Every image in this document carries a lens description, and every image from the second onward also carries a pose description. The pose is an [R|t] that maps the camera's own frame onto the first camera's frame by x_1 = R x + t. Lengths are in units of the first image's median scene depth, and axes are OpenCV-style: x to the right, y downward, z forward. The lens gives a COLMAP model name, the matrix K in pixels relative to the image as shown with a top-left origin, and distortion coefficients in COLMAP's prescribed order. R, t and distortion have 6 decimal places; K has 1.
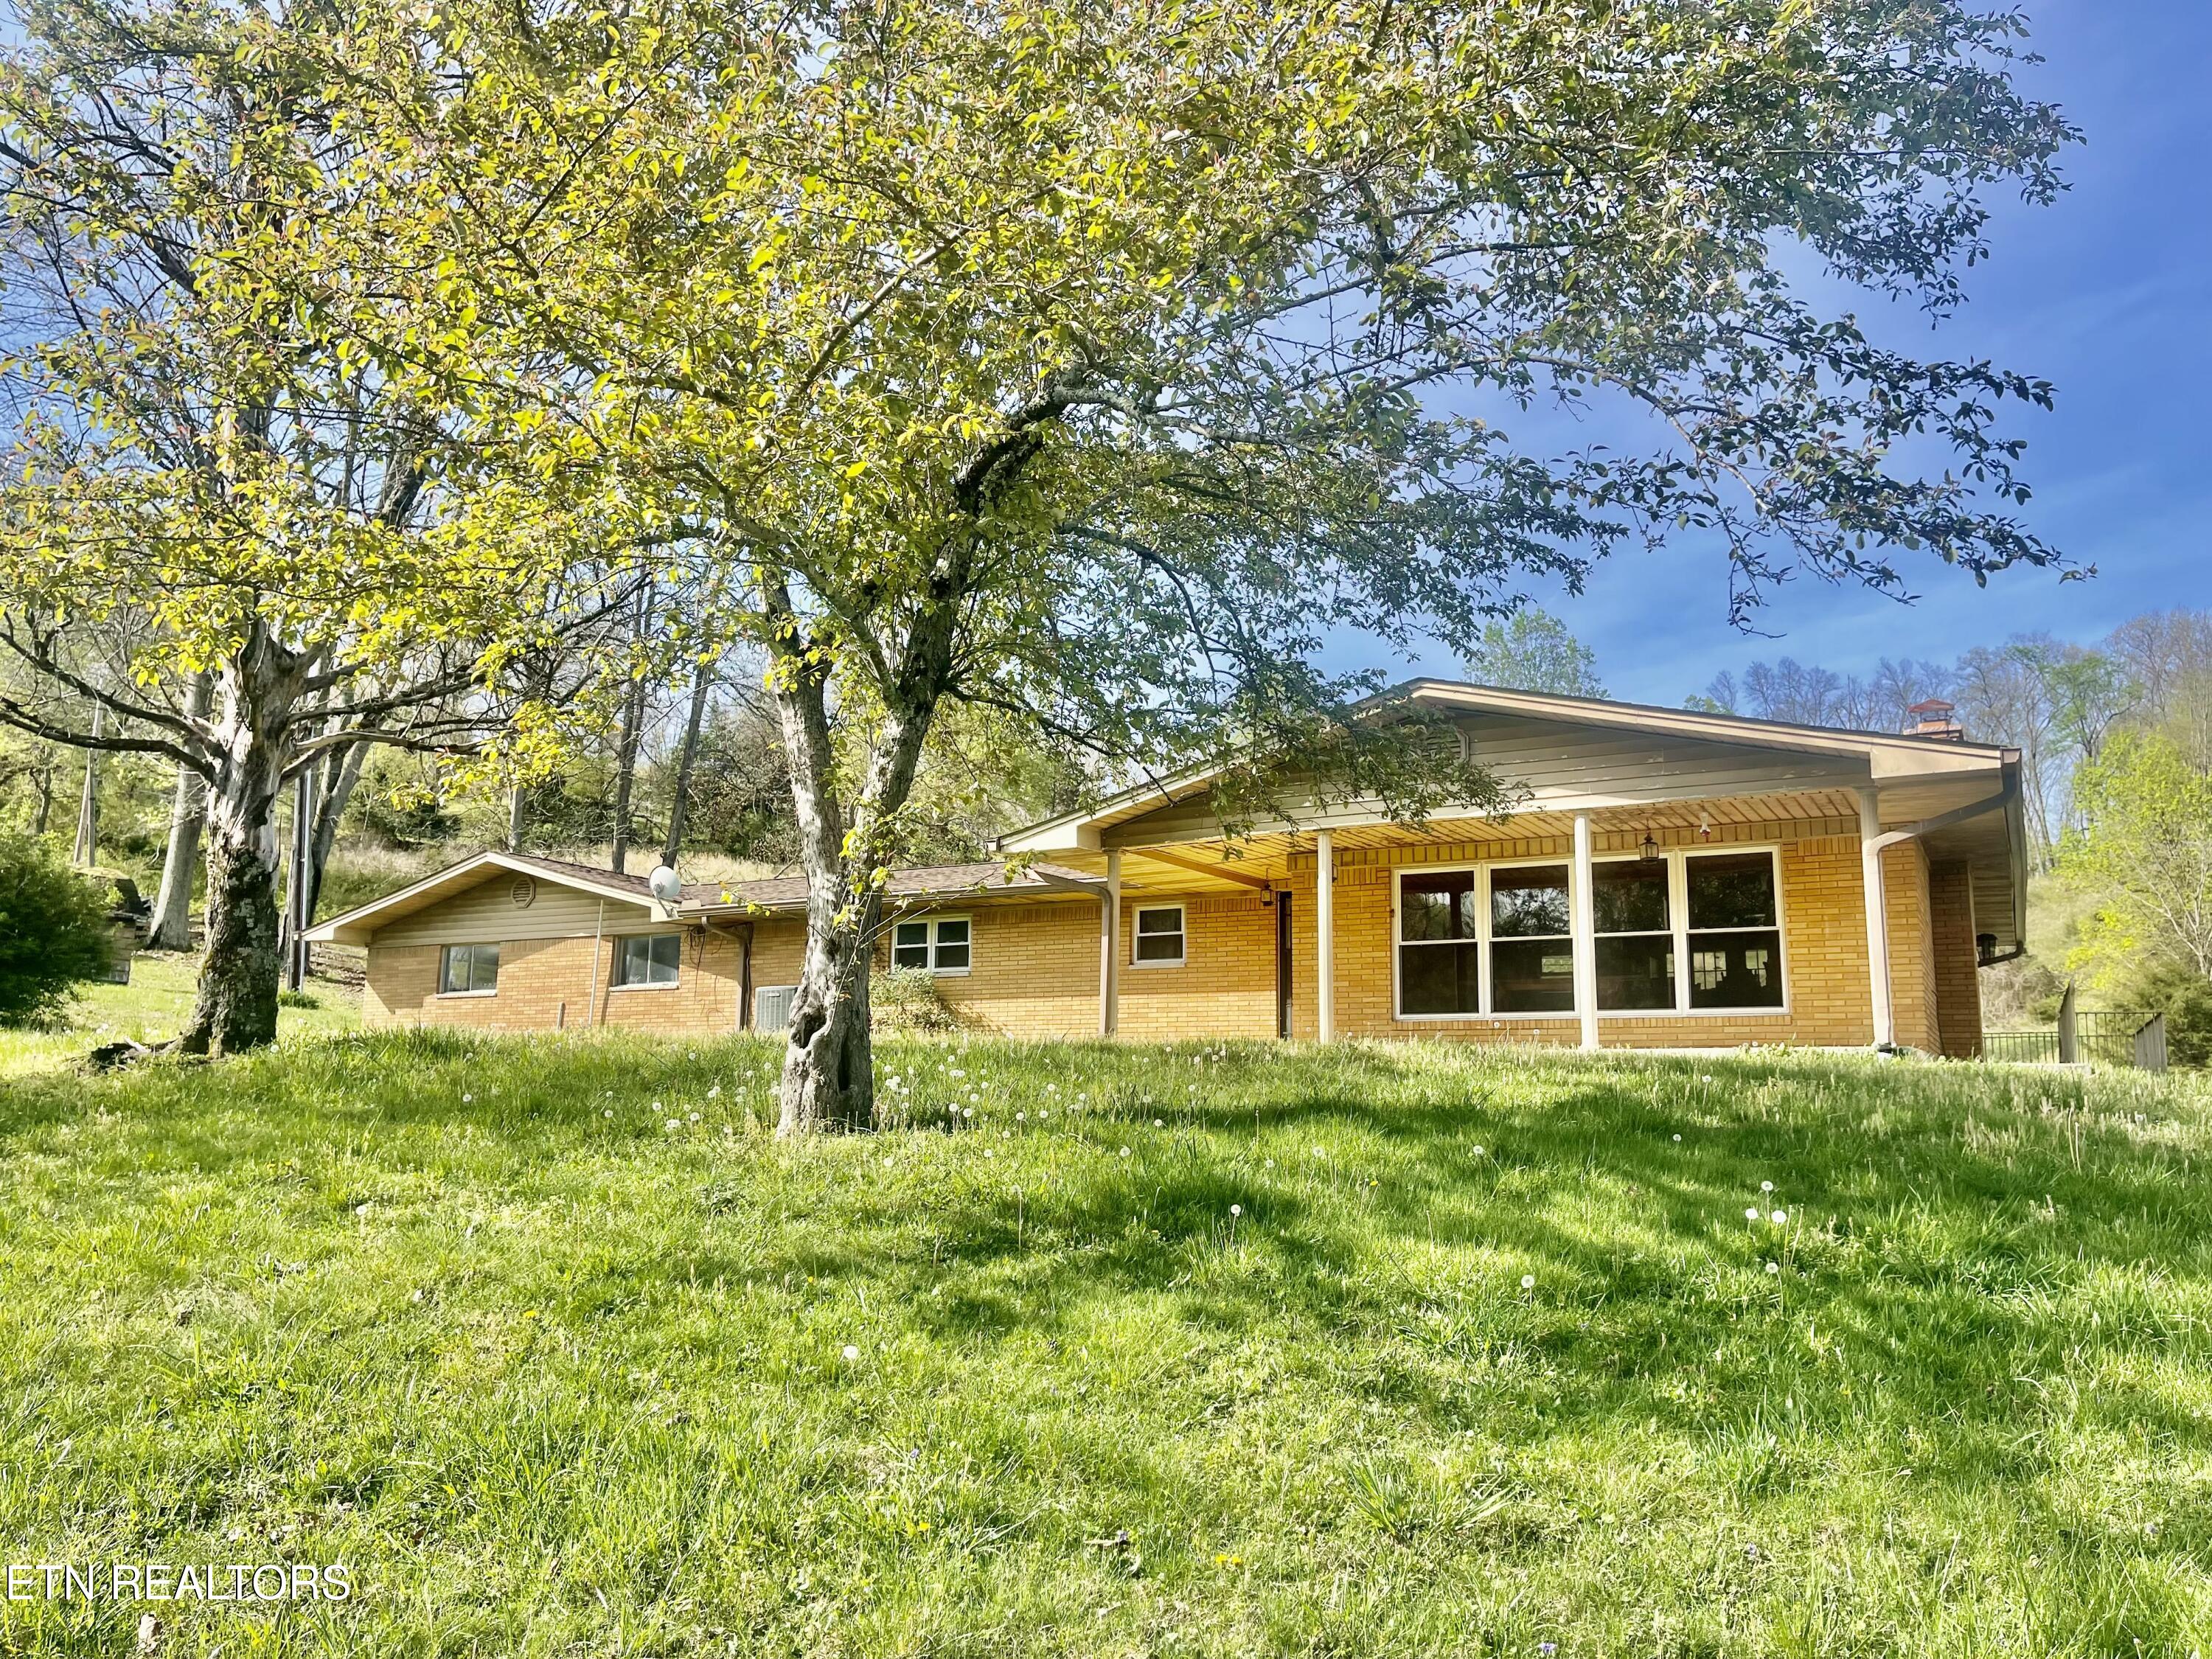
lens RADIAL K [[1648.2, 0, 1118.7], [0, 1648.2, 830.6], [0, 0, 1]] dist [0.110832, -0.177589]
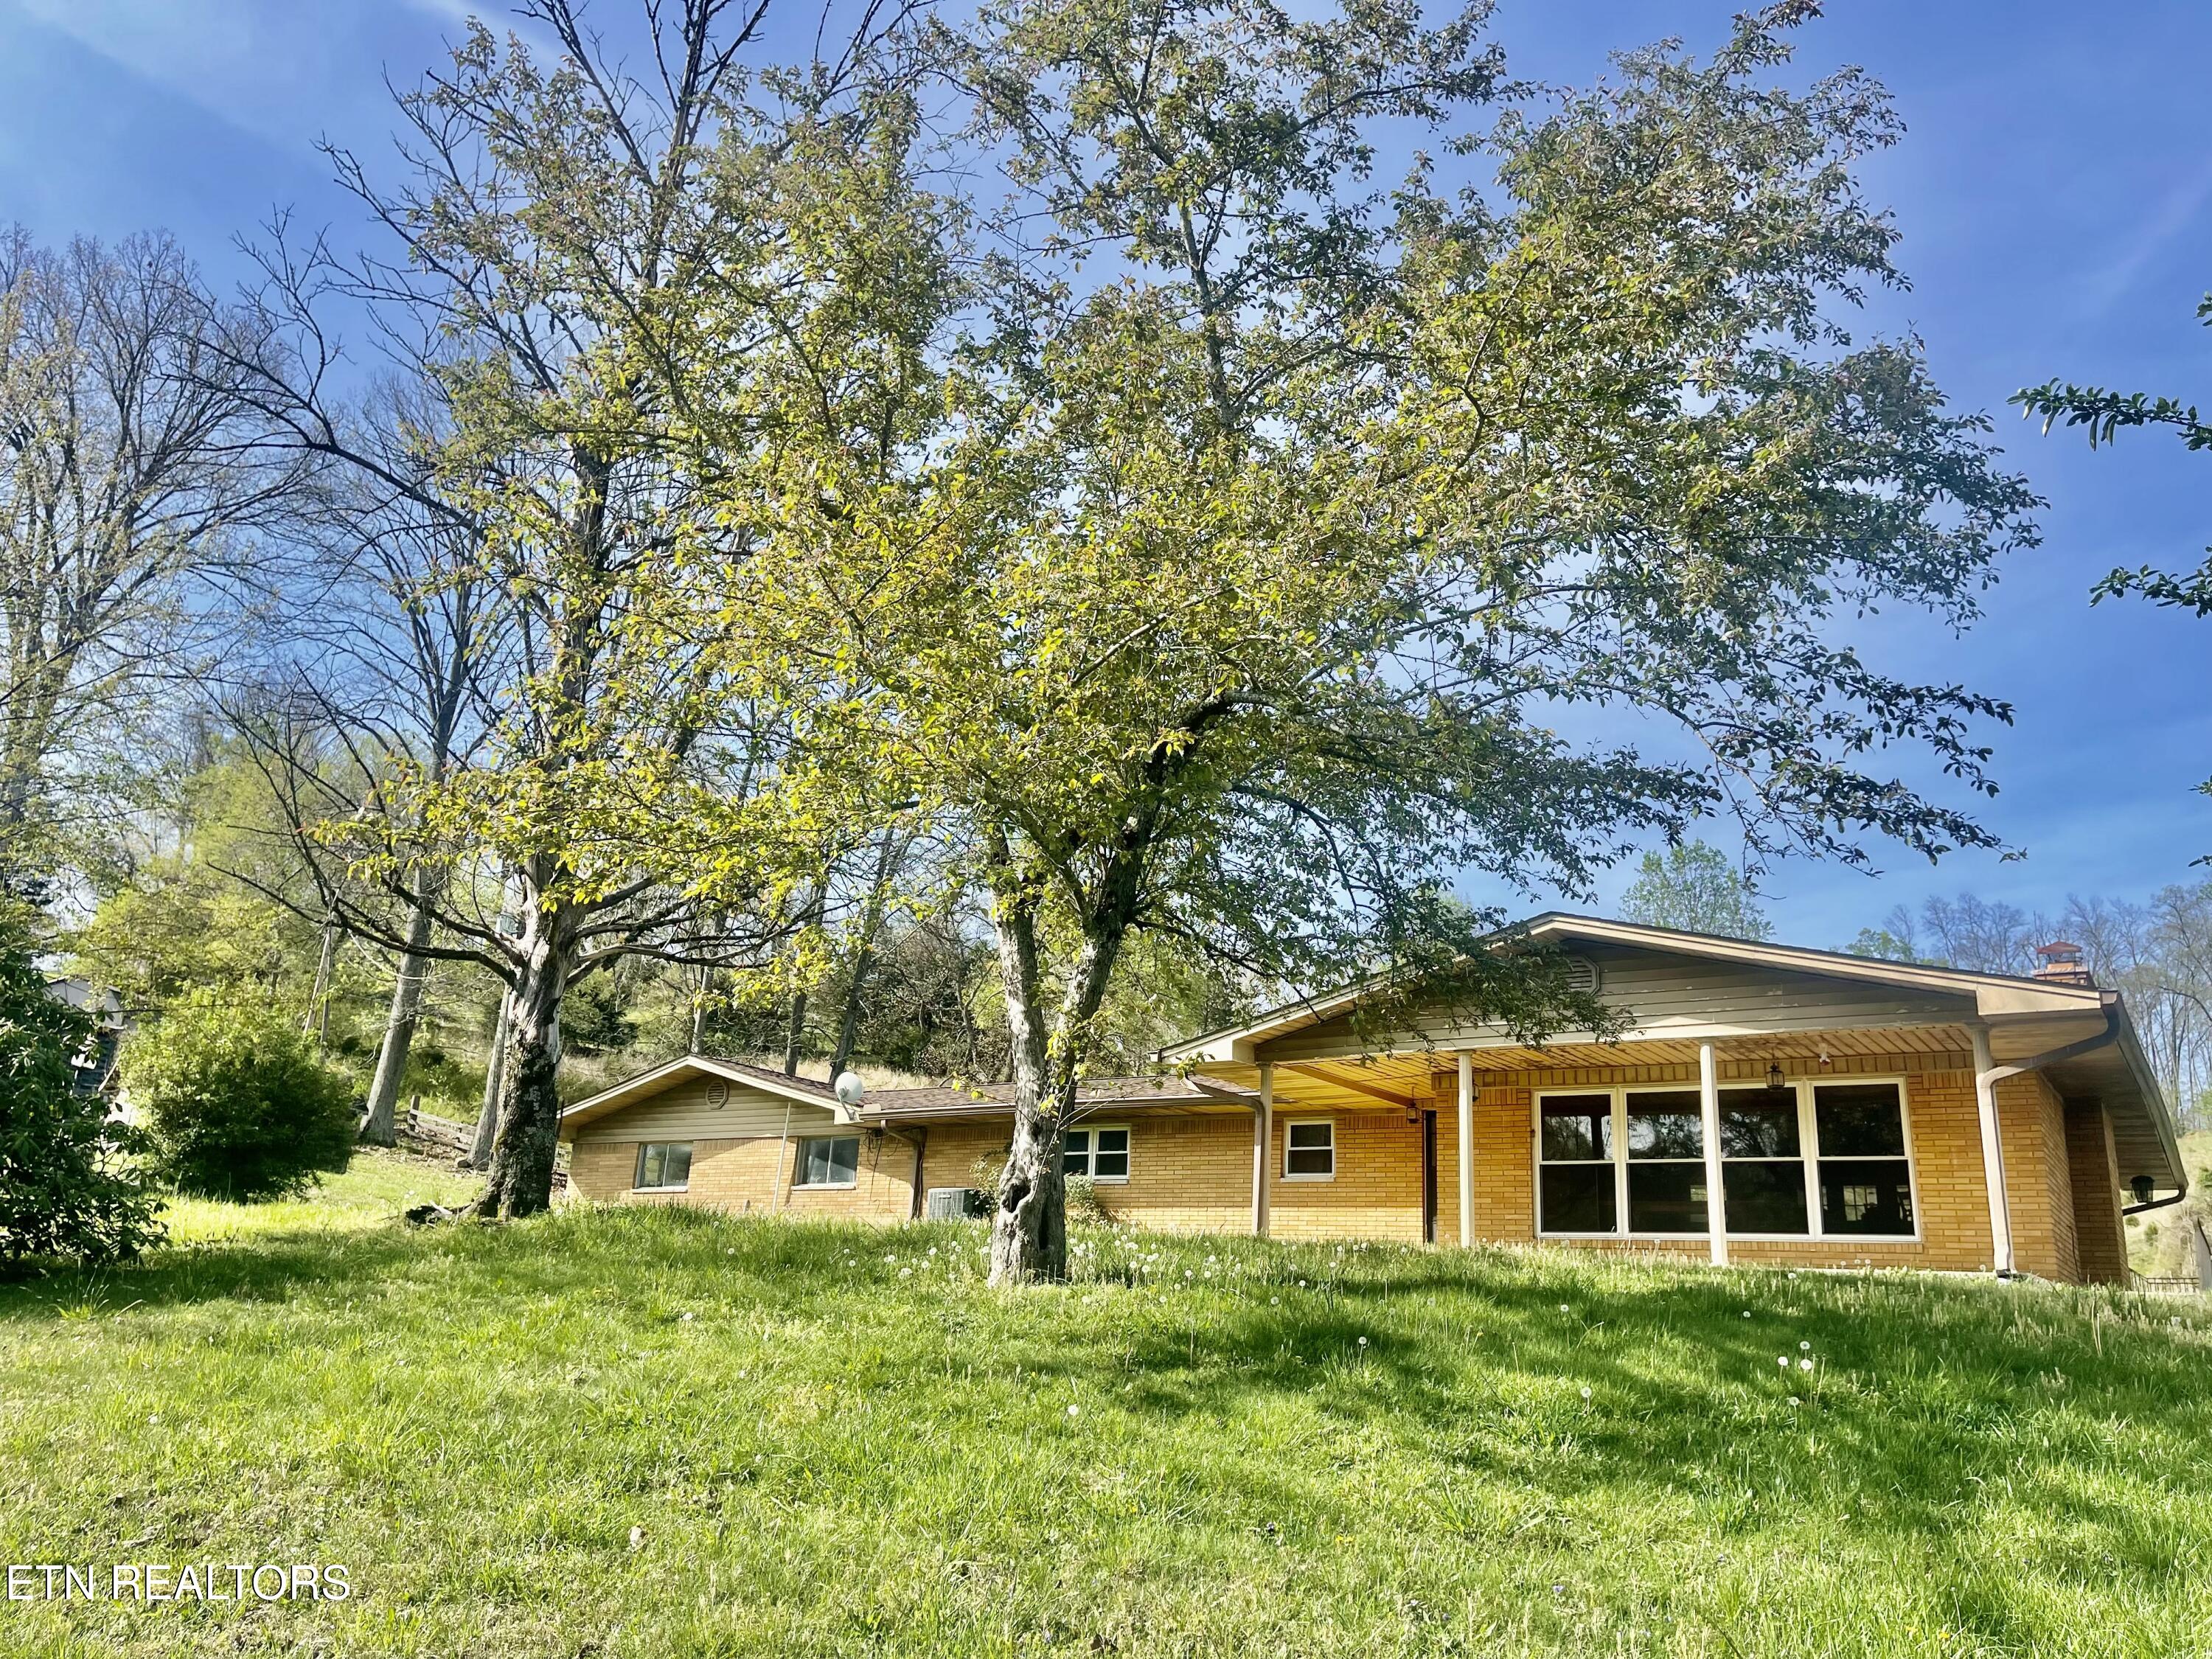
lens RADIAL K [[1648.2, 0, 1118.7], [0, 1648.2, 830.6], [0, 0, 1]] dist [0.110832, -0.177589]
pose [[0.995553, 0.011687, -0.093472, -0.000144], [-0.023937, 0.991090, -0.131026, 0.007201], [0.091108, 0.132681, 0.986963, -0.167798]]
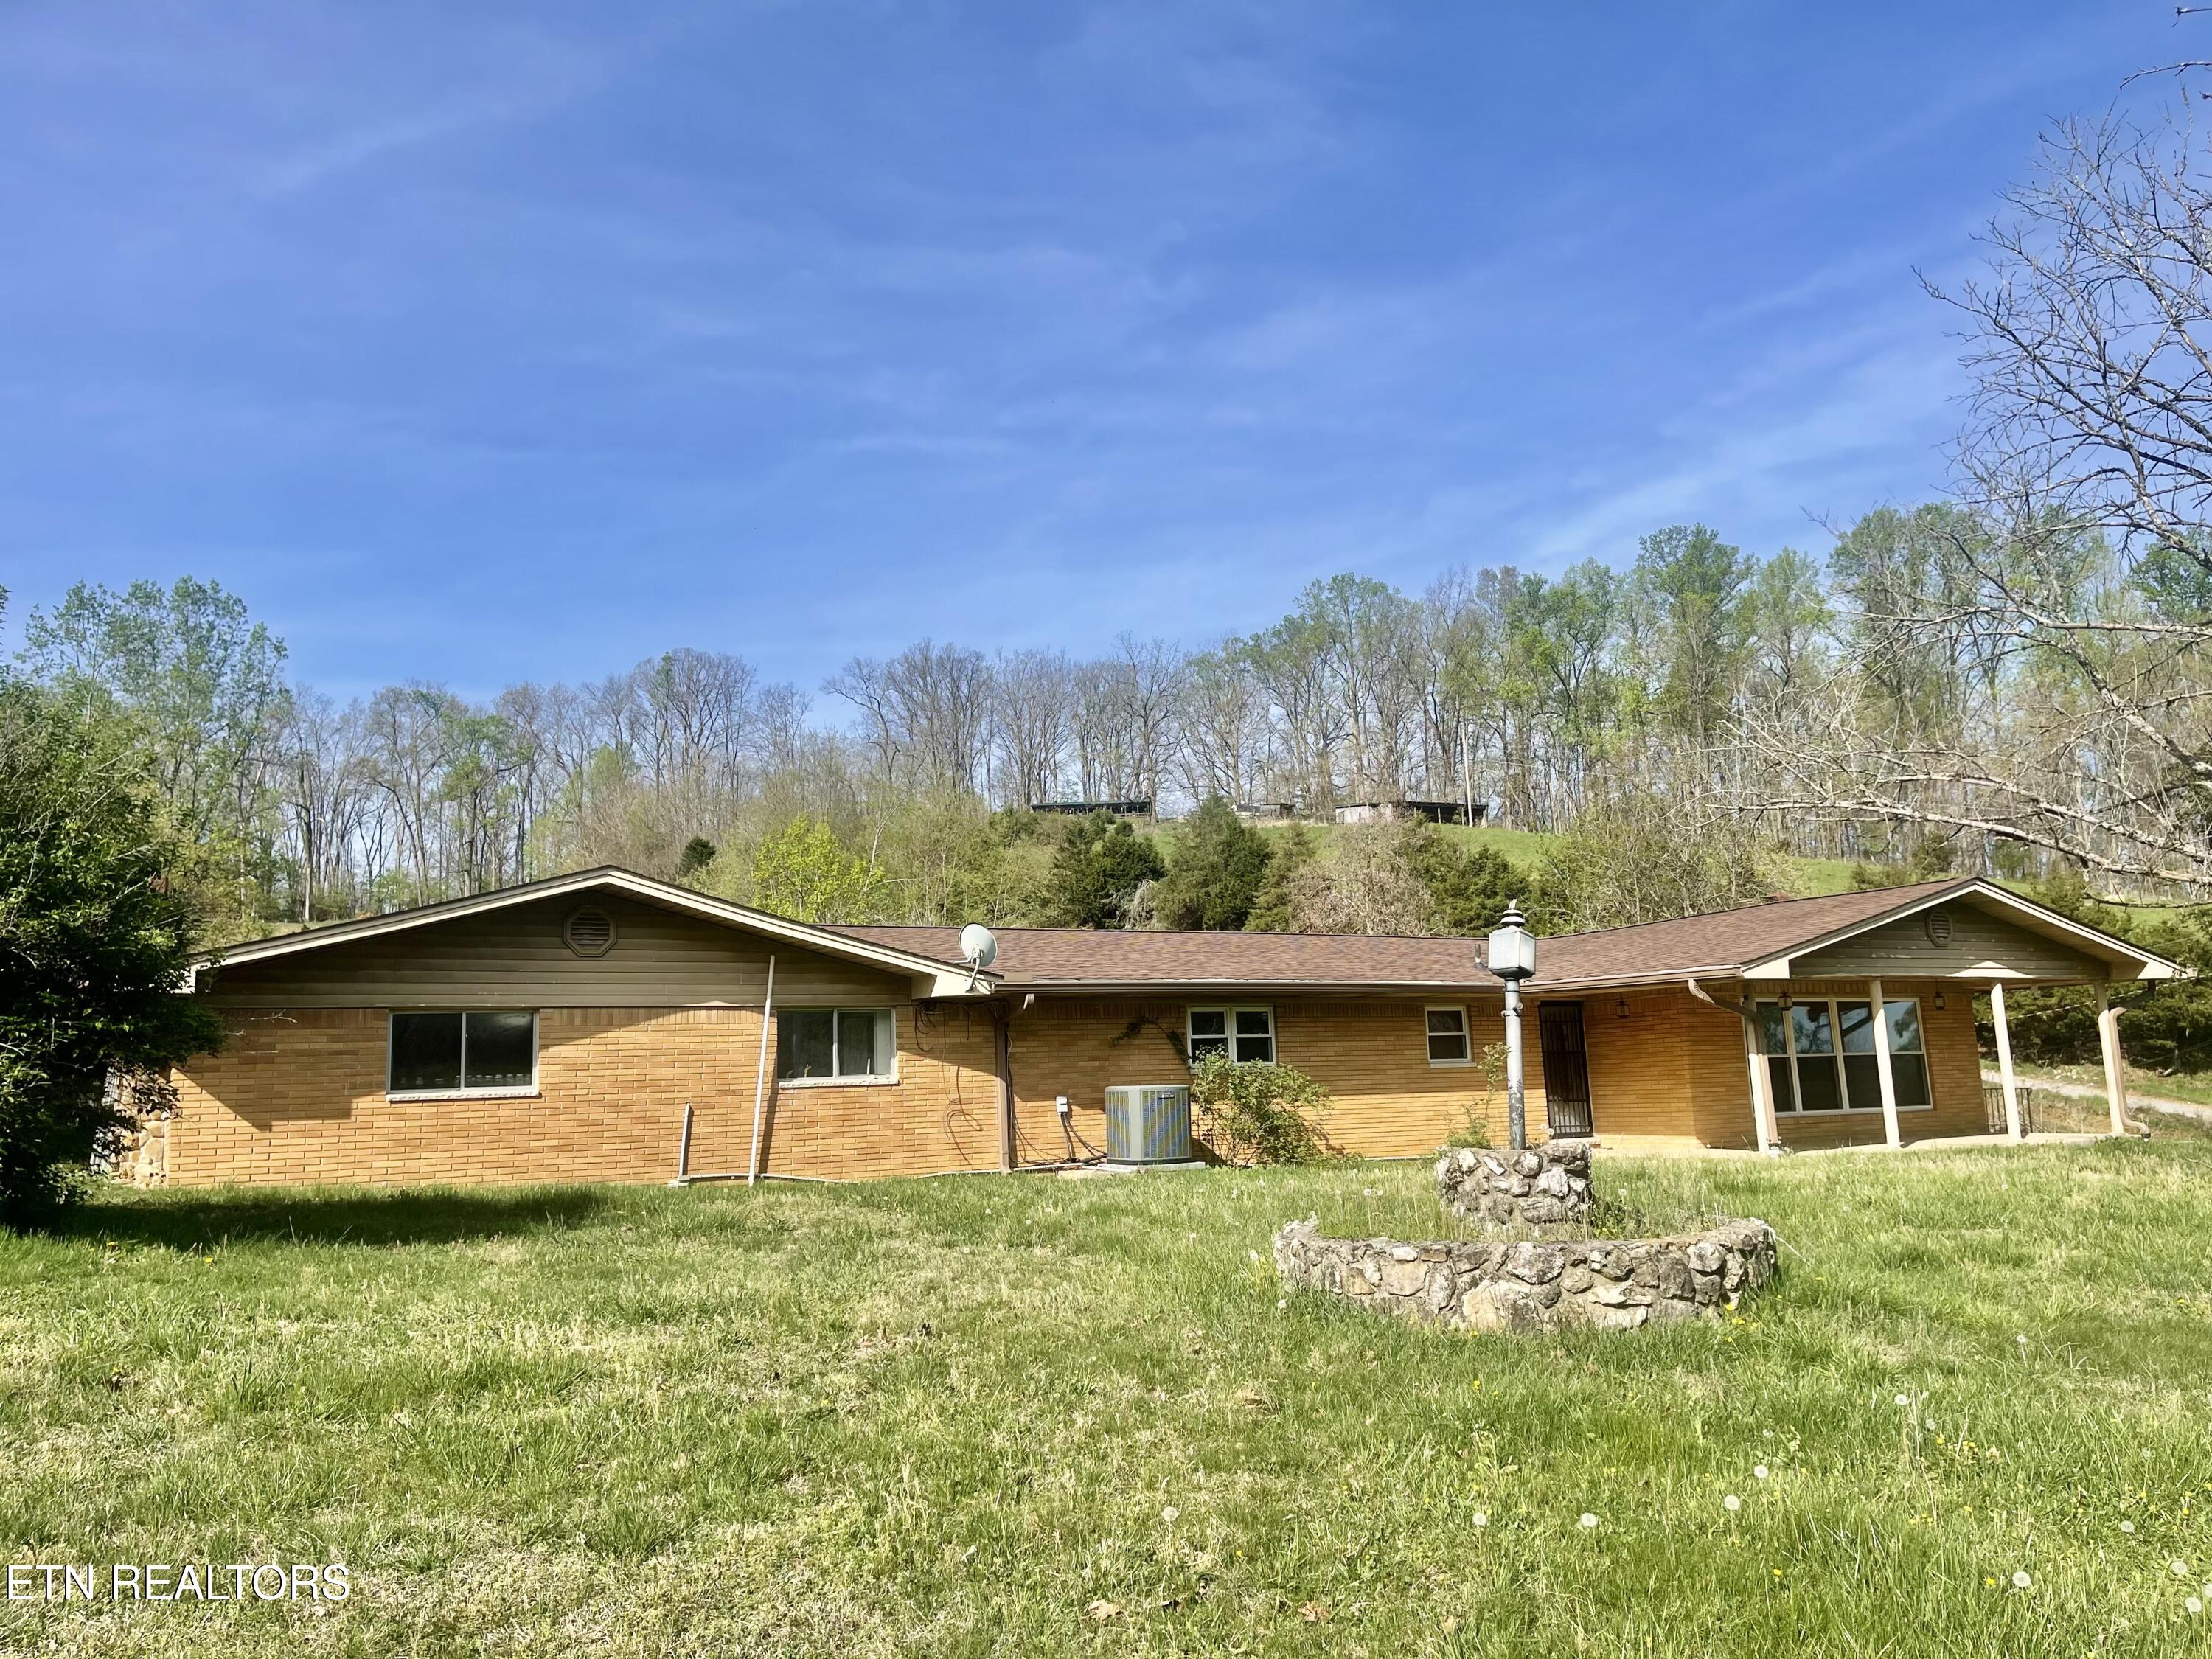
lens RADIAL K [[1648.2, 0, 1118.7], [0, 1648.2, 830.6], [0, 0, 1]] dist [0.110832, -0.177589]
pose [[0.479847, 0.121530, 0.868894, -2.228961], [-0.096203, 0.991676, -0.085575, 0.095812], [-0.872062, -0.042527, 0.487545, 1.448732]]
